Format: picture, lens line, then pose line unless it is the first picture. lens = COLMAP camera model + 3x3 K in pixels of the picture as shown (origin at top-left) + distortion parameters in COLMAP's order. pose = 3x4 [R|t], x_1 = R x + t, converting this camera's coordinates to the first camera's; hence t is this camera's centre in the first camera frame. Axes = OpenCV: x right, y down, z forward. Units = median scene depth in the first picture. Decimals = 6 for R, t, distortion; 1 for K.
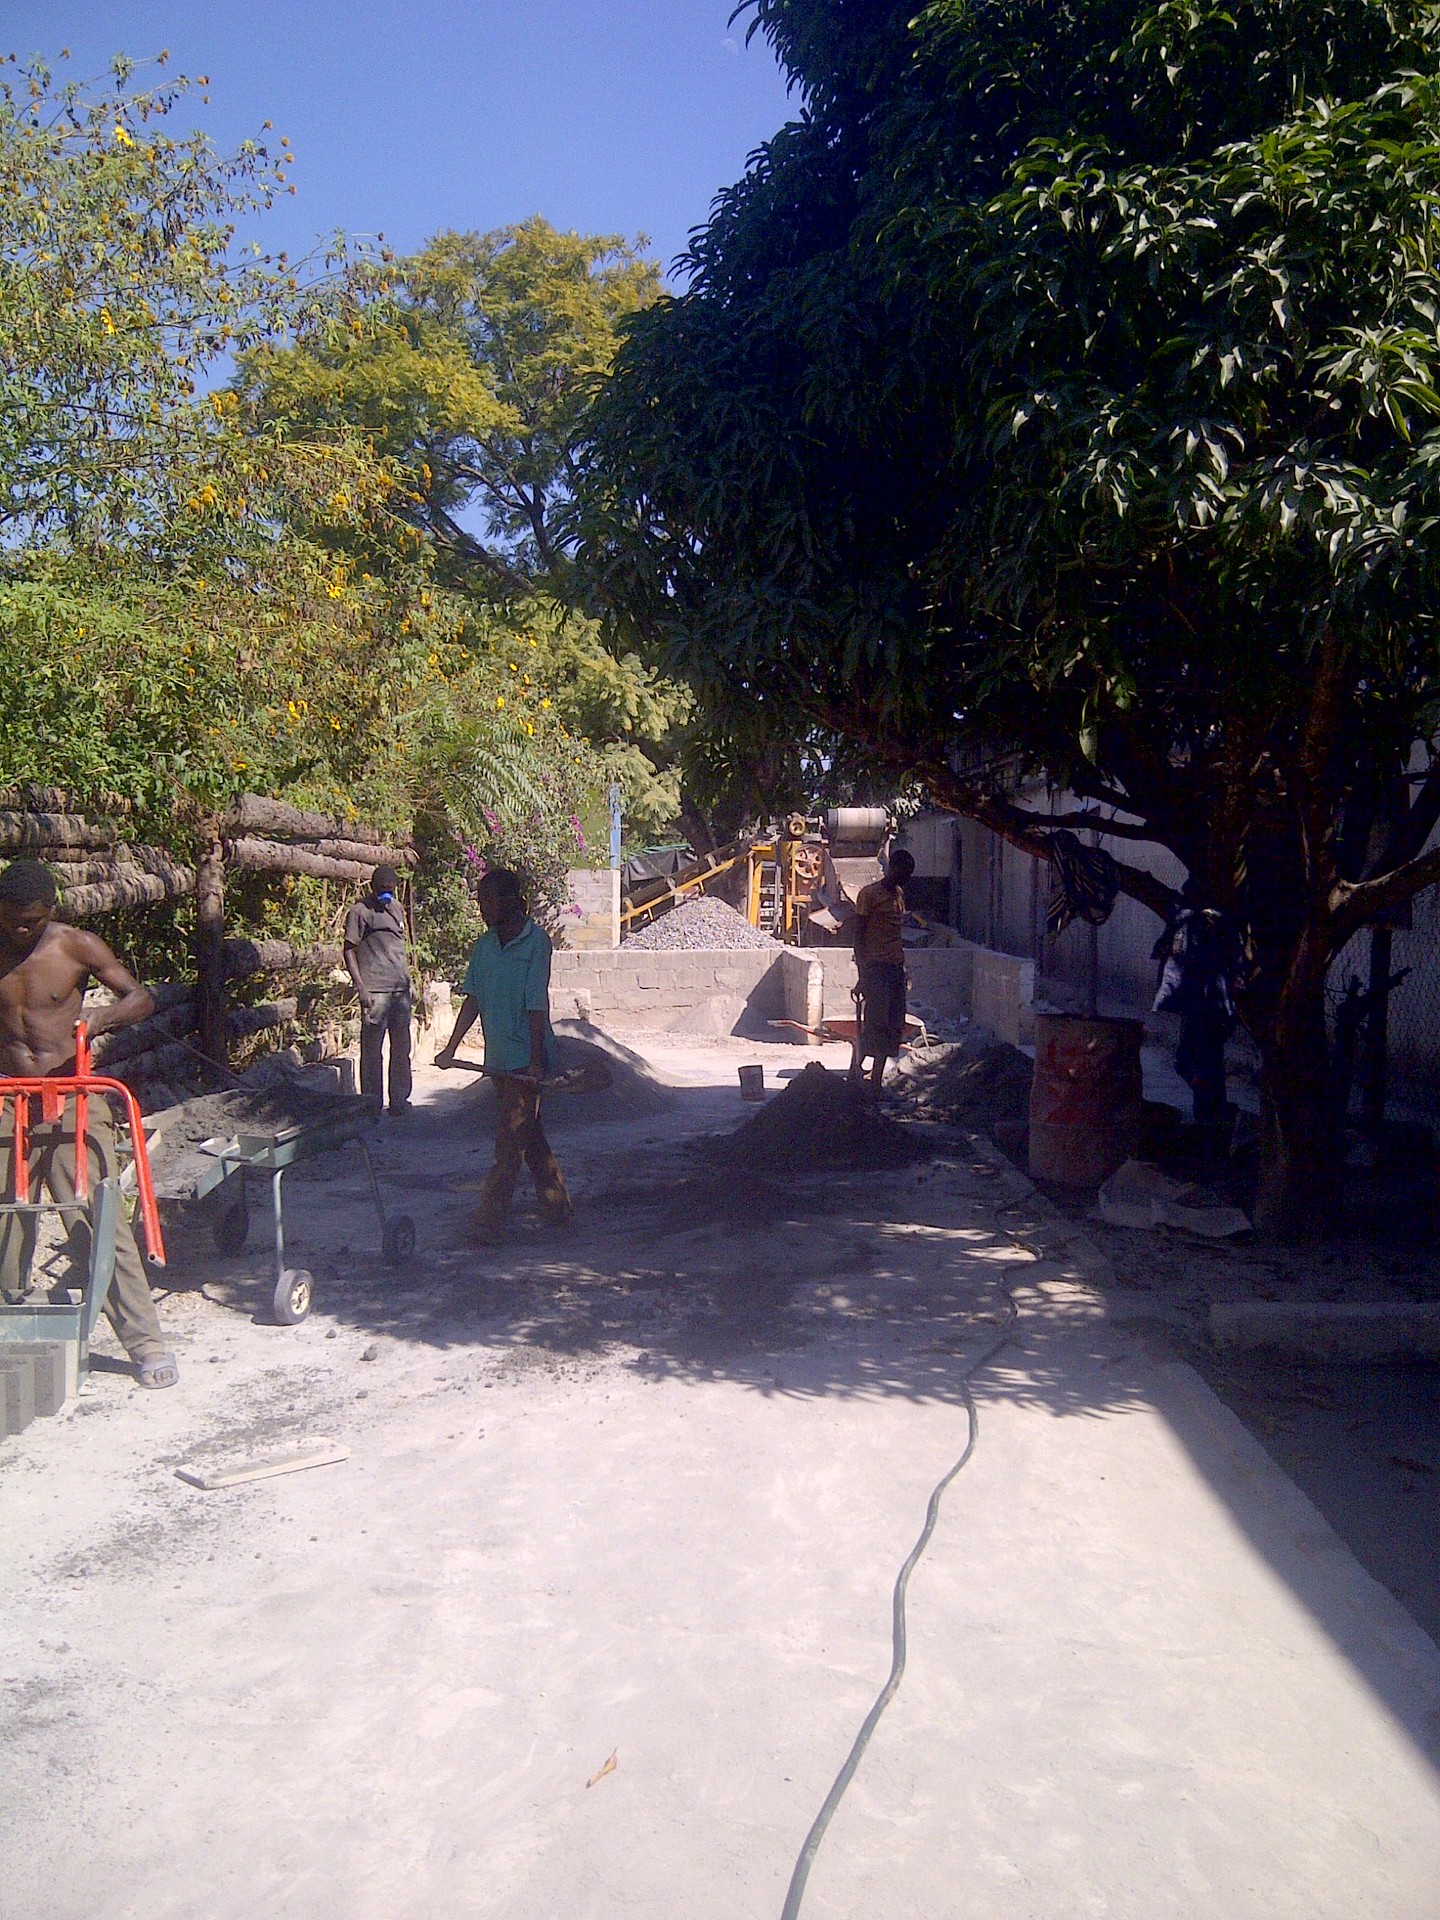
lens RADIAL K [[2048.5, 0, 733.8], [0, 2048.5, 968.8], [0, 0, 1]] dist [0.170797, -0.712163]
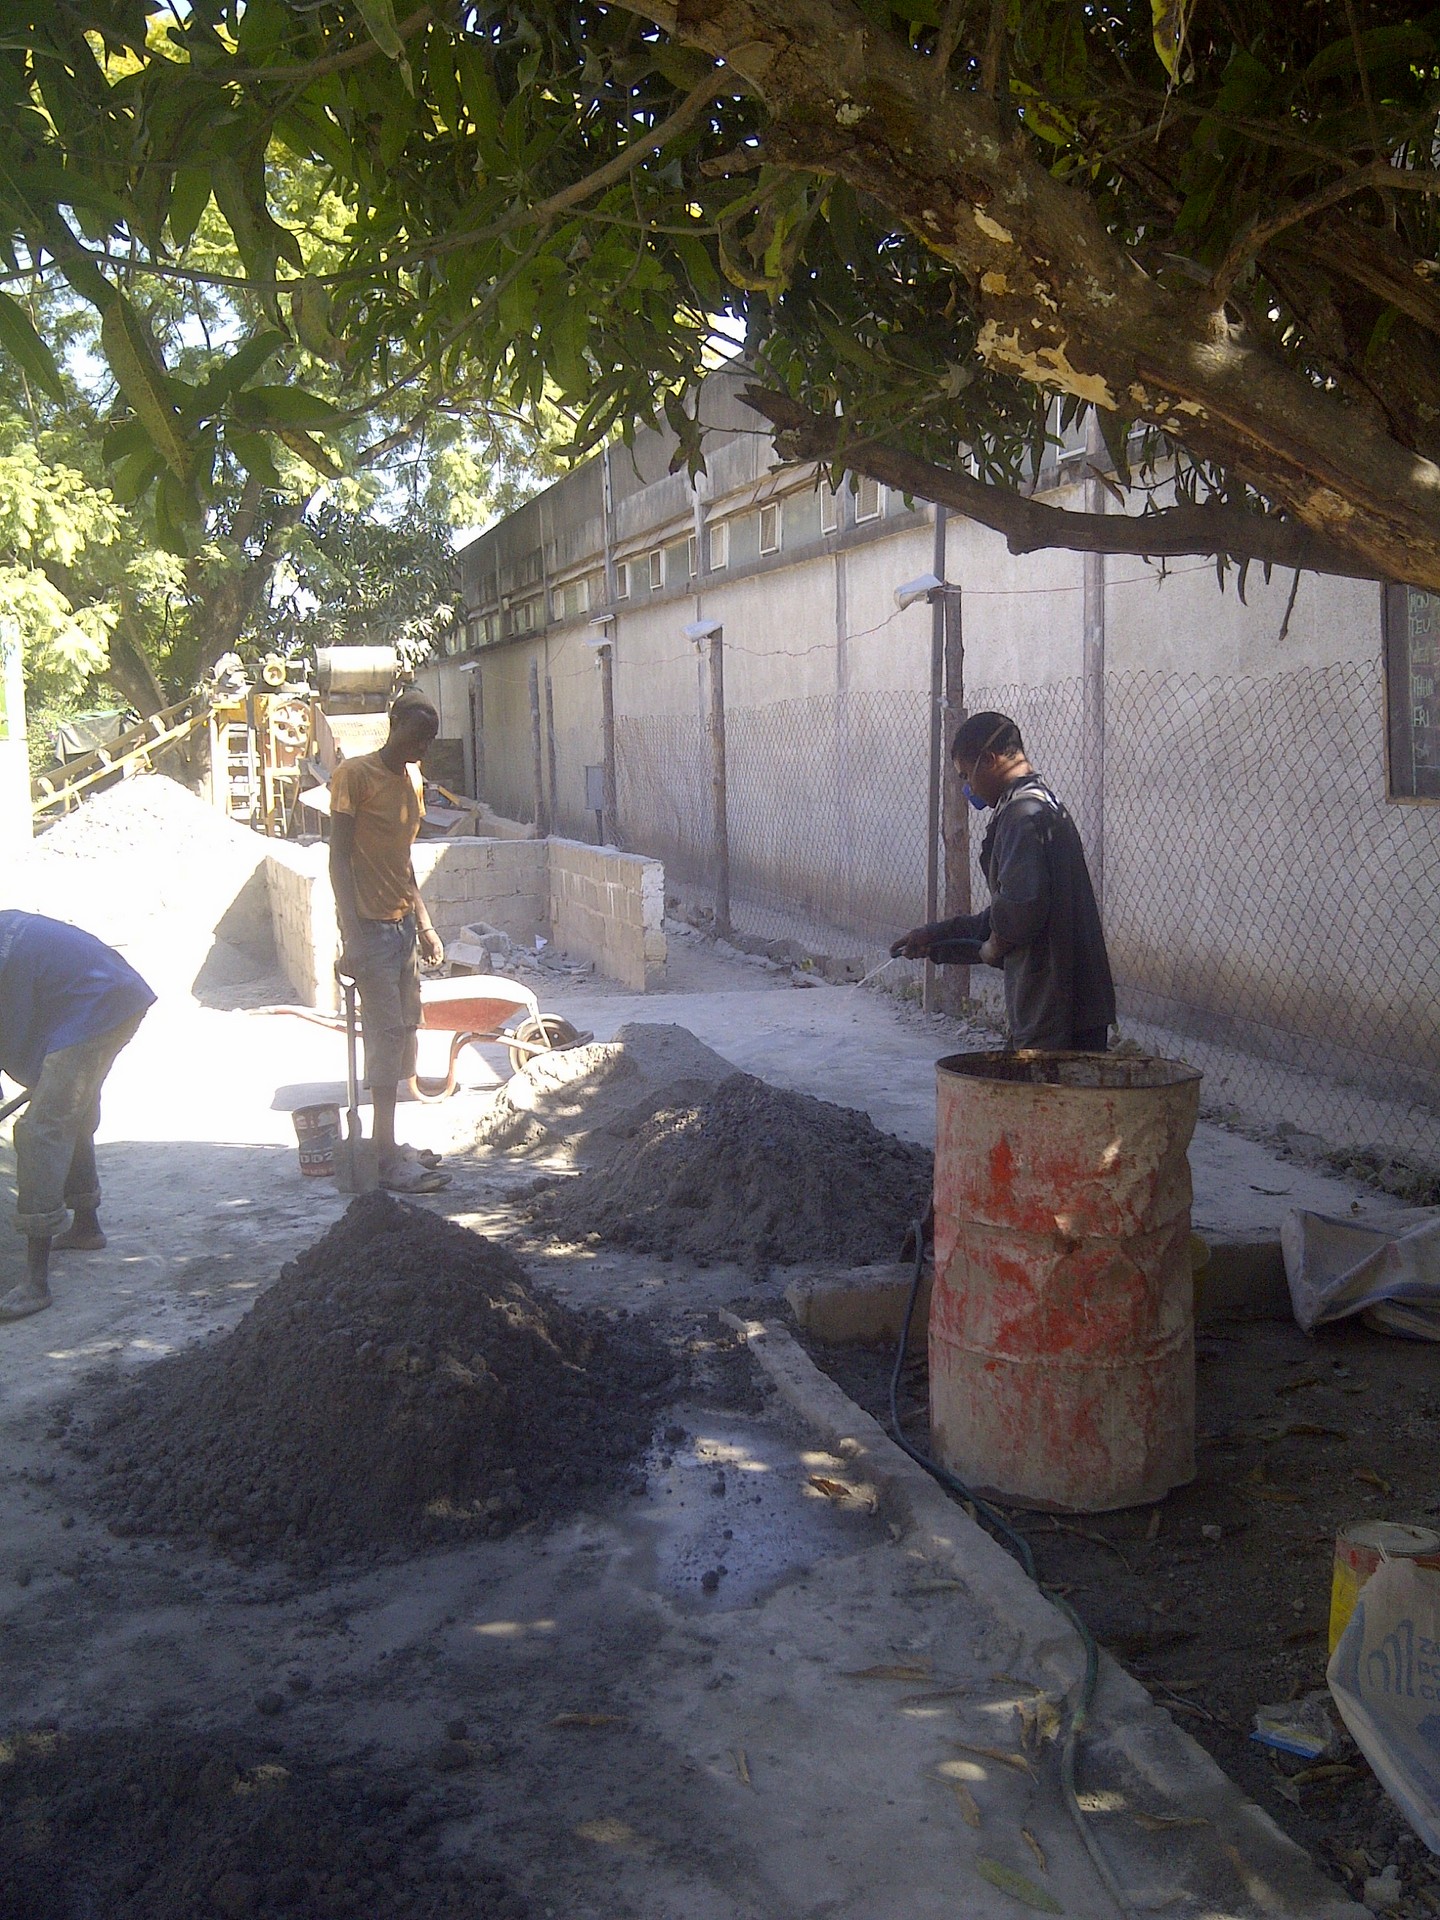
lens RADIAL K [[2048.5, 0, 733.8], [0, 2048.5, 968.8], [0, 0, 1]] dist [0.170797, -0.712163]
pose [[0.968505, -0.057026, 0.242374, 0.005405], [0.040834, 0.996618, 0.071313, -0.010903], [-0.245621, -0.059170, 0.967558, 0.256442]]
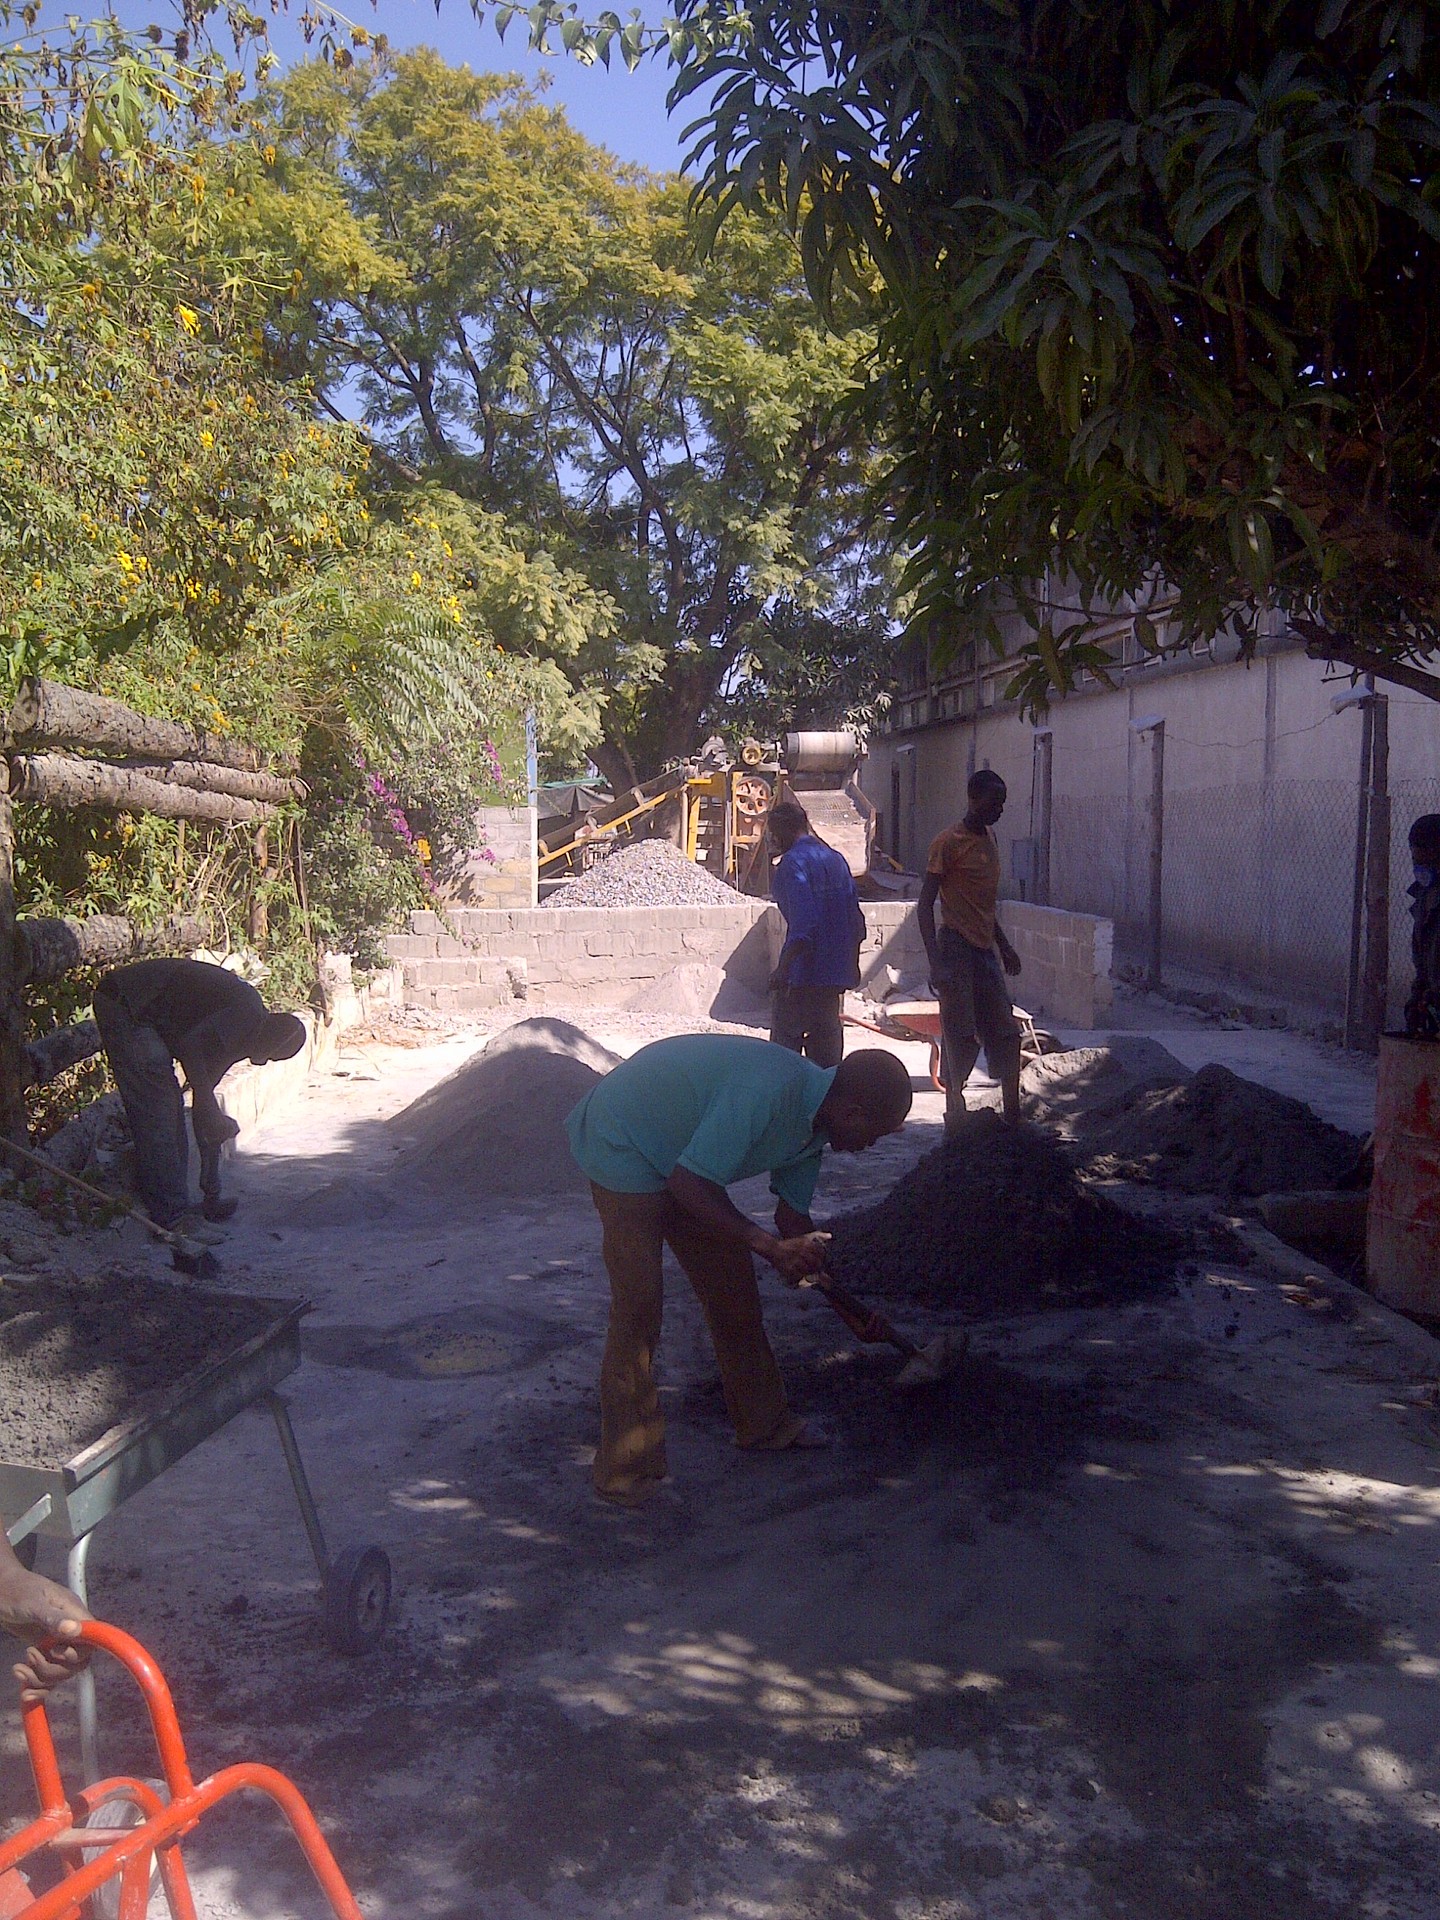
lens RADIAL K [[2048.5, 0, 733.8], [0, 2048.5, 968.8], [0, 0, 1]] dist [0.170797, -0.712163]
pose [[0.997867, -0.012656, 0.064040, -0.033144], [0.010738, 0.999486, 0.030194, -0.007179], [-0.064390, -0.029442, 0.997490, 0.167126]]
